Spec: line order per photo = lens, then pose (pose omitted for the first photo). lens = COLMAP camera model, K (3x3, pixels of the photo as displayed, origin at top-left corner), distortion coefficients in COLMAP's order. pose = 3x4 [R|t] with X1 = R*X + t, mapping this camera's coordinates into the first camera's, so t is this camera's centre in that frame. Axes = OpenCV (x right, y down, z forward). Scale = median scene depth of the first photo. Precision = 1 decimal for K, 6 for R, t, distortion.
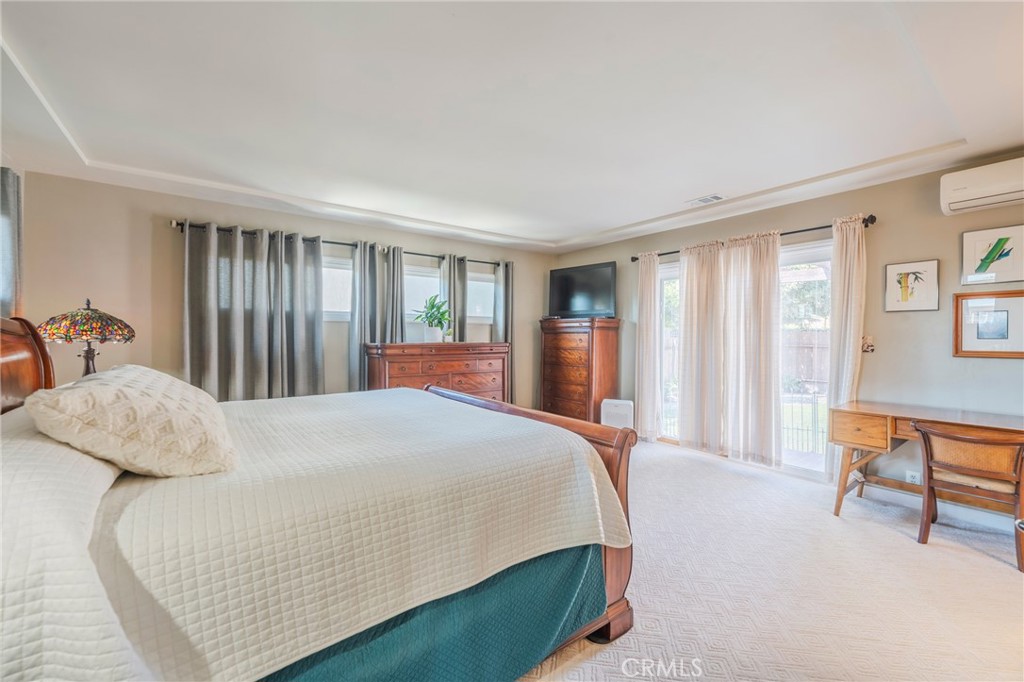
lens RADIAL K [[420.6, 0, 512.0], [0, 420.6, 341.0], [0, 0, 1]] dist [0.001105, -0.000041]
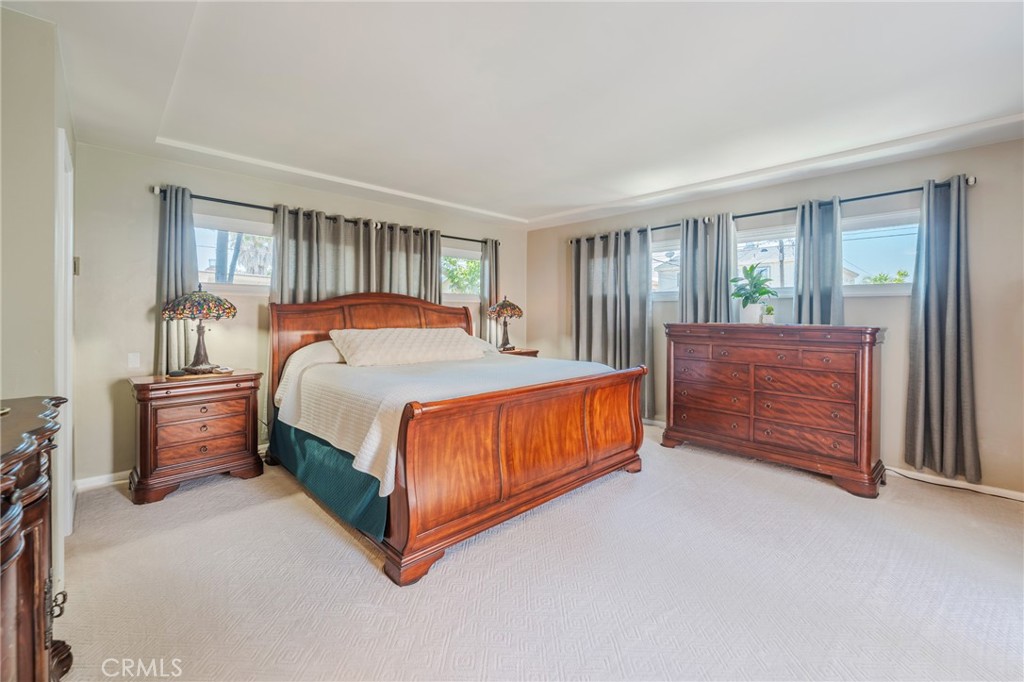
lens RADIAL K [[421.9, 0, 500.6], [0, 421.9, 316.9], [0, 0, 1]] dist [-0.000337, -0.000122]
pose [[0.118659, 0.008584, -0.992898, 0.637921], [-0.012669, 0.999894, 0.007131, -0.010013], [0.992854, 0.011733, 0.118756, 0.505404]]
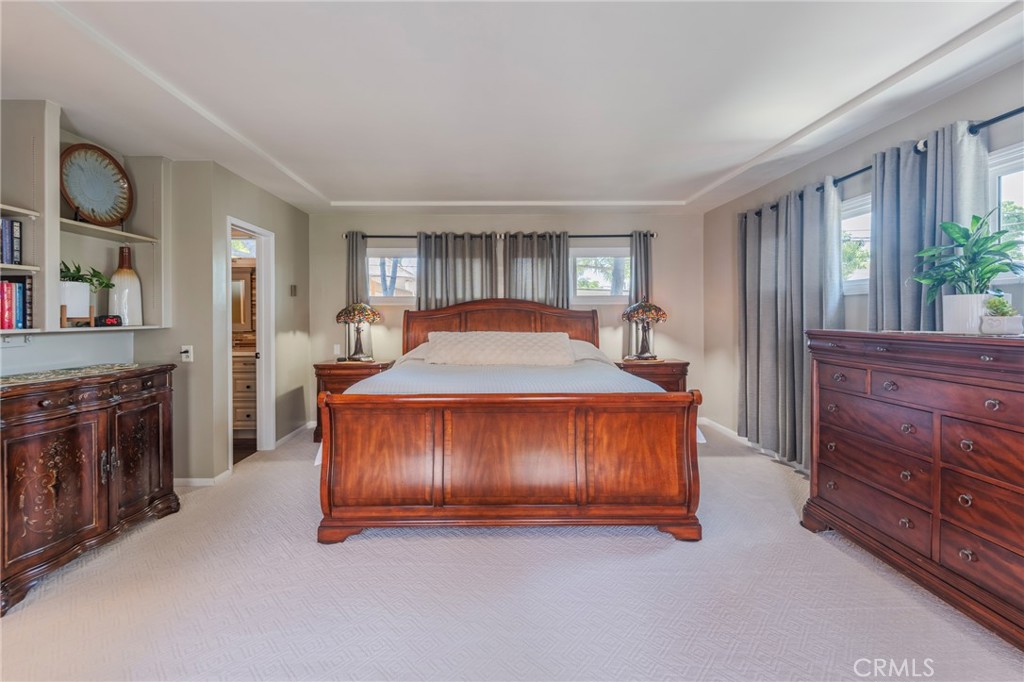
lens RADIAL K [[421.9, 0, 500.6], [0, 421.9, 316.9], [0, 0, 1]] dist [-0.000337, -0.000122]
pose [[-0.590133, 0.003568, -0.807298, 0.468337], [-0.001879, 0.999981, 0.005793, -0.015686], [0.807304, 0.004936, -0.590116, 1.018466]]
